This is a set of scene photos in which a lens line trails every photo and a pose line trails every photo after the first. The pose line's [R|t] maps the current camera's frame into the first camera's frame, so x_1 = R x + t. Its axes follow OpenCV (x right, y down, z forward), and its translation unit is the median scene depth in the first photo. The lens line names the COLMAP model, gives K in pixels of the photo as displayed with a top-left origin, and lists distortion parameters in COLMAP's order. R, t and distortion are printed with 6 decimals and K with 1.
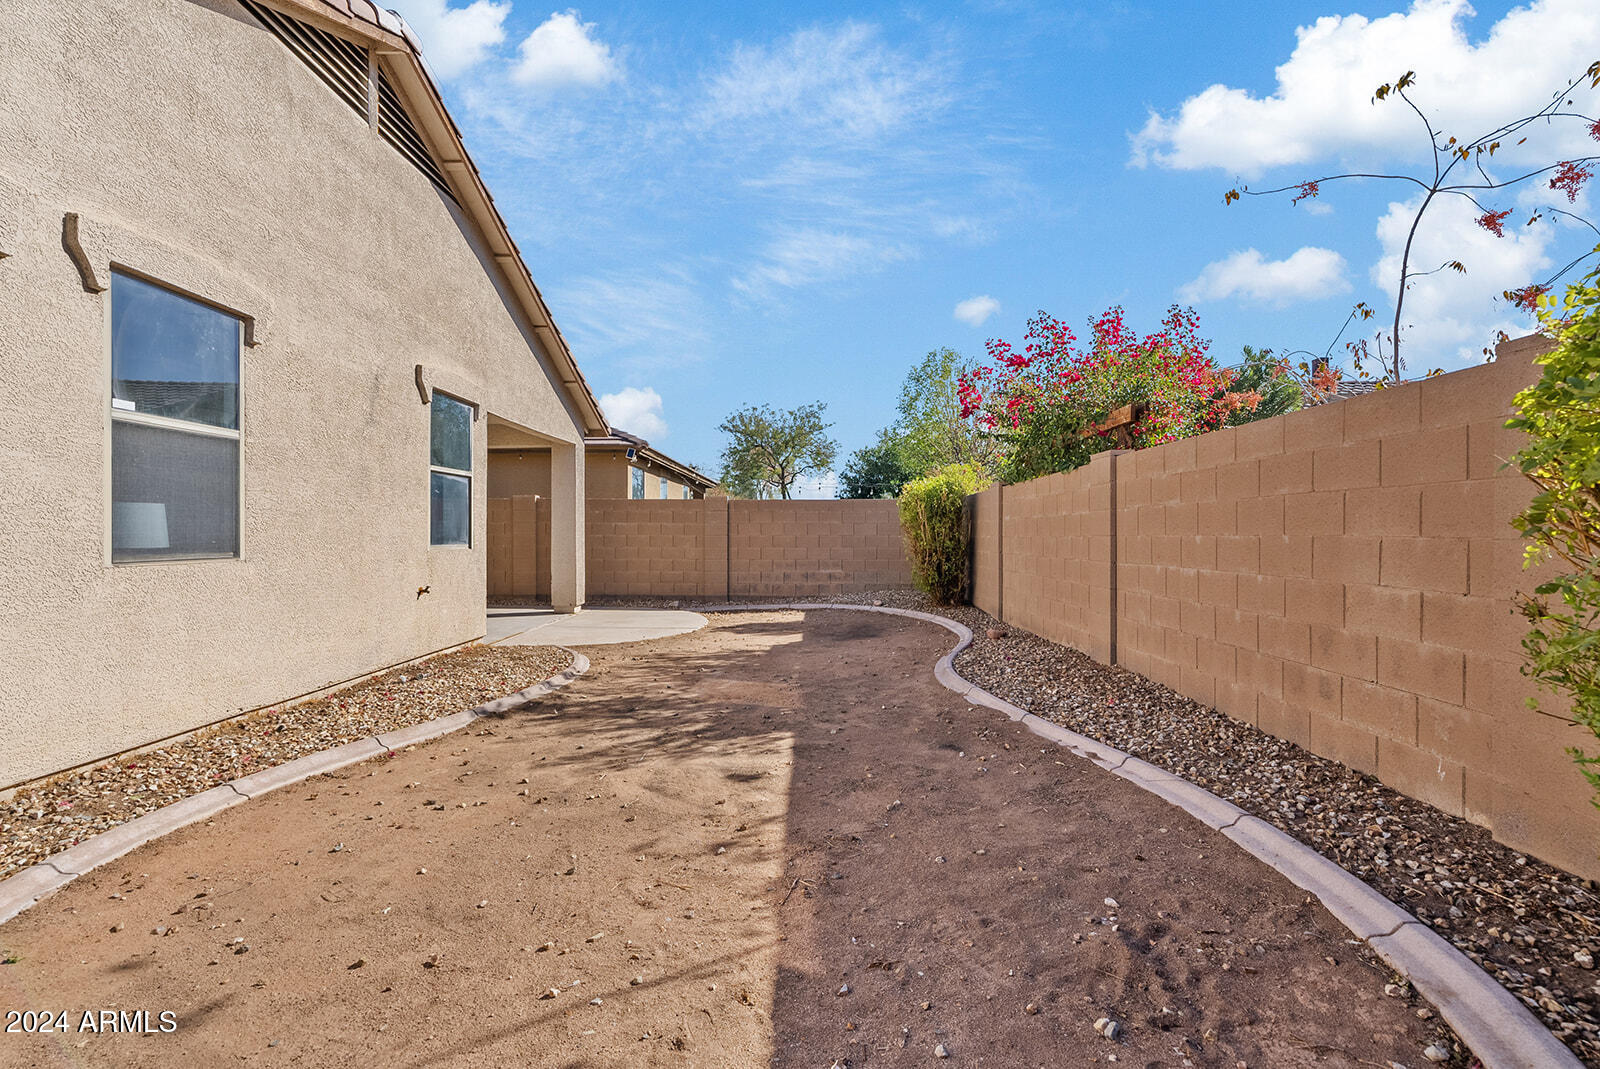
lens RADIAL K [[730.1, 0, 803.8], [0, 730.1, 530.5], [0, 0, 1]] dist [-0.000517, -0.000094]
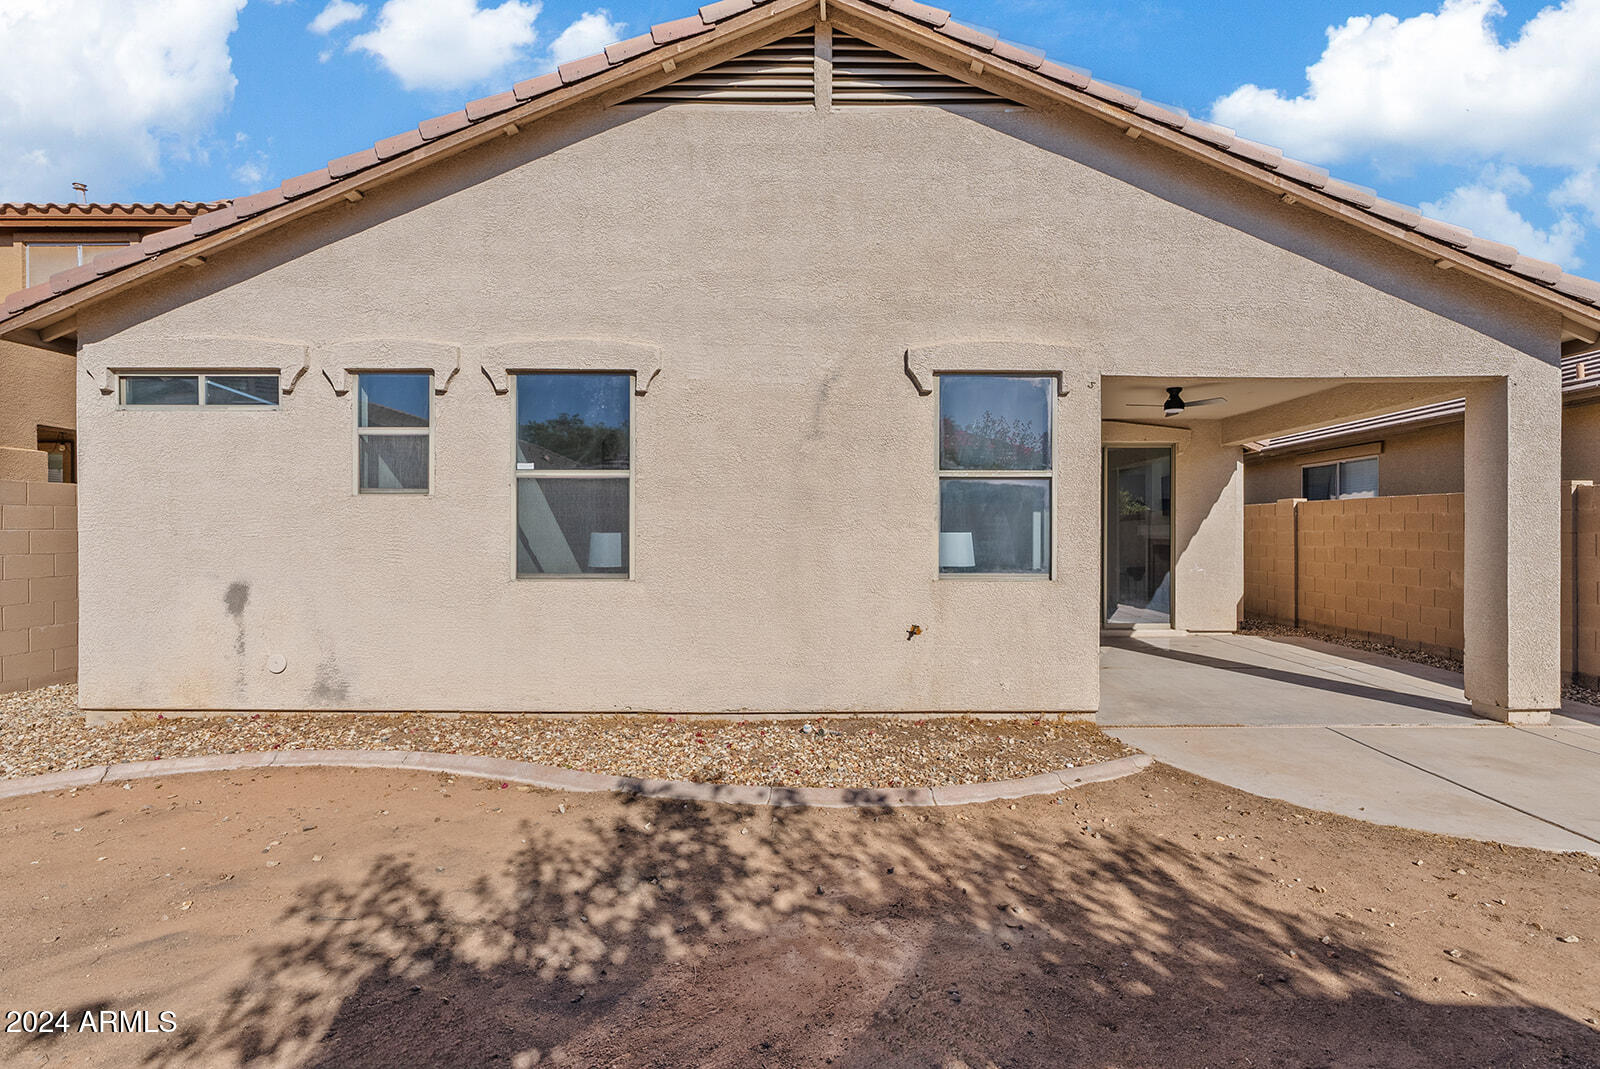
lens RADIAL K [[730.1, 0, 803.8], [0, 730.1, 530.5], [0, 0, 1]] dist [-0.000517, -0.000094]
pose [[0.004103, -0.005153, -0.999978, 0.408597], [0.001636, 0.999985, -0.005146, -0.034256], [0.999990, -0.001615, 0.004111, 1.306232]]
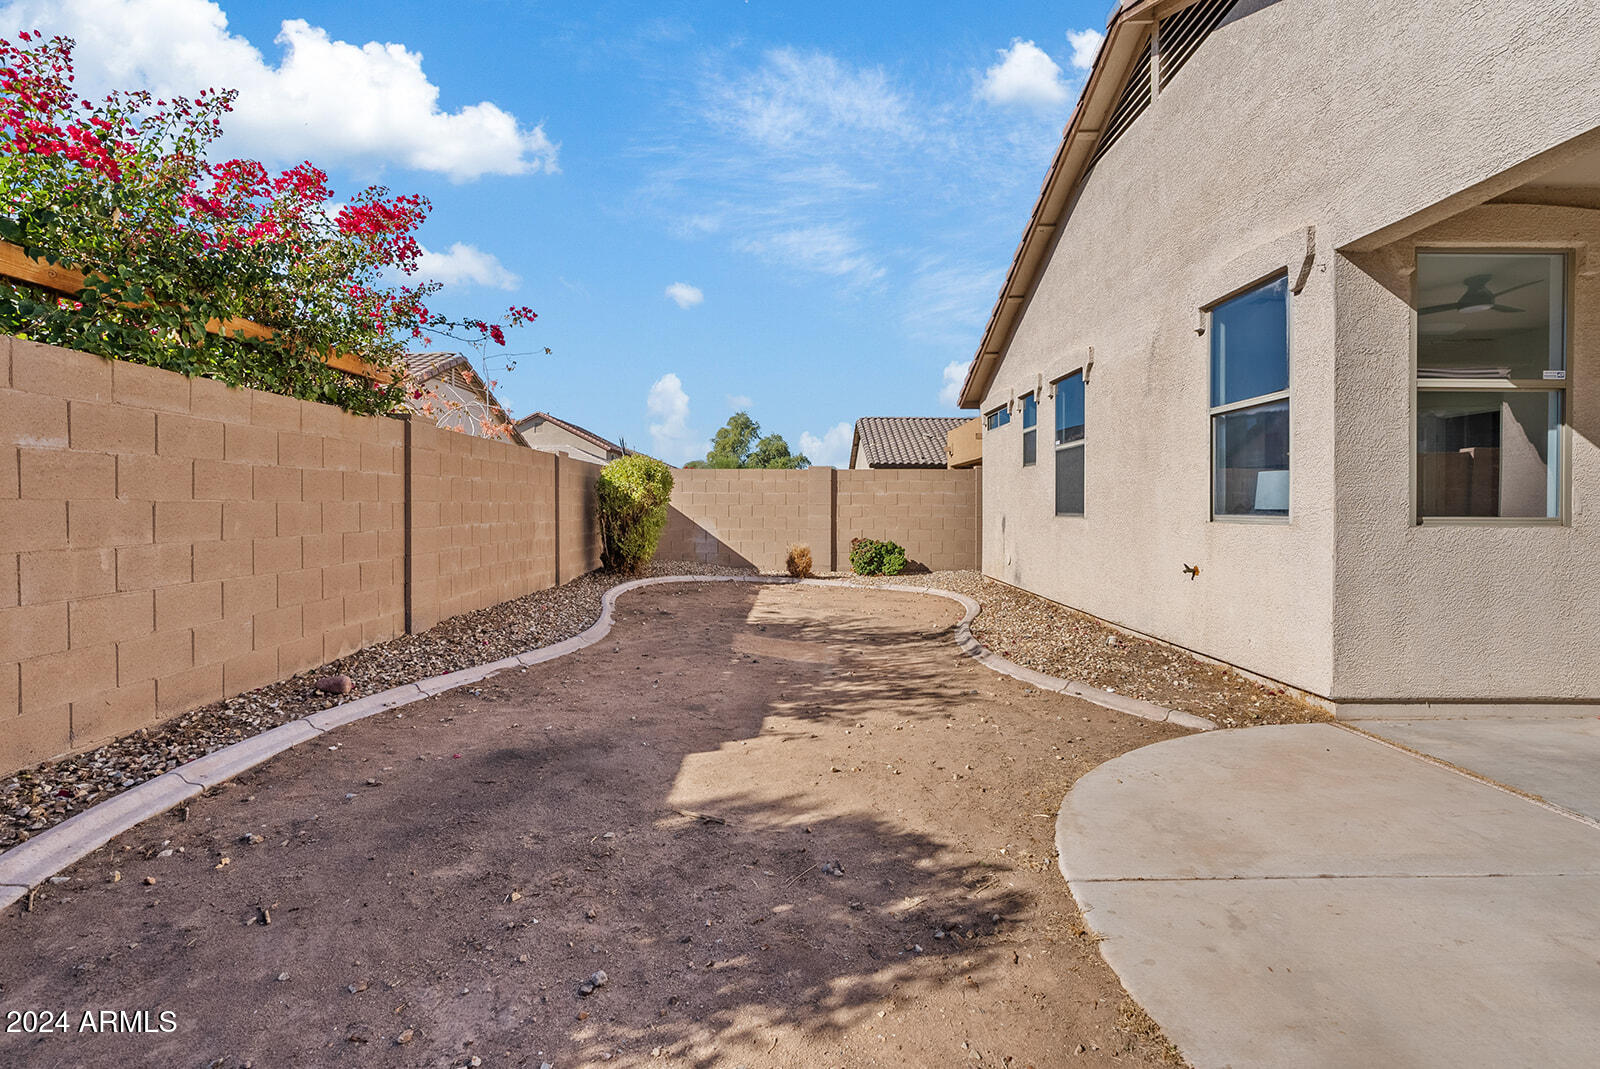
lens RADIAL K [[730.1, 0, 803.8], [0, 730.1, 530.5], [0, 0, 1]] dist [-0.000517, -0.000094]
pose [[-0.999732, 0.022227, -0.006396, -0.129154], [0.022023, 0.999297, 0.030338, 0.005159], [0.007066, 0.030189, -0.999519, 2.697704]]
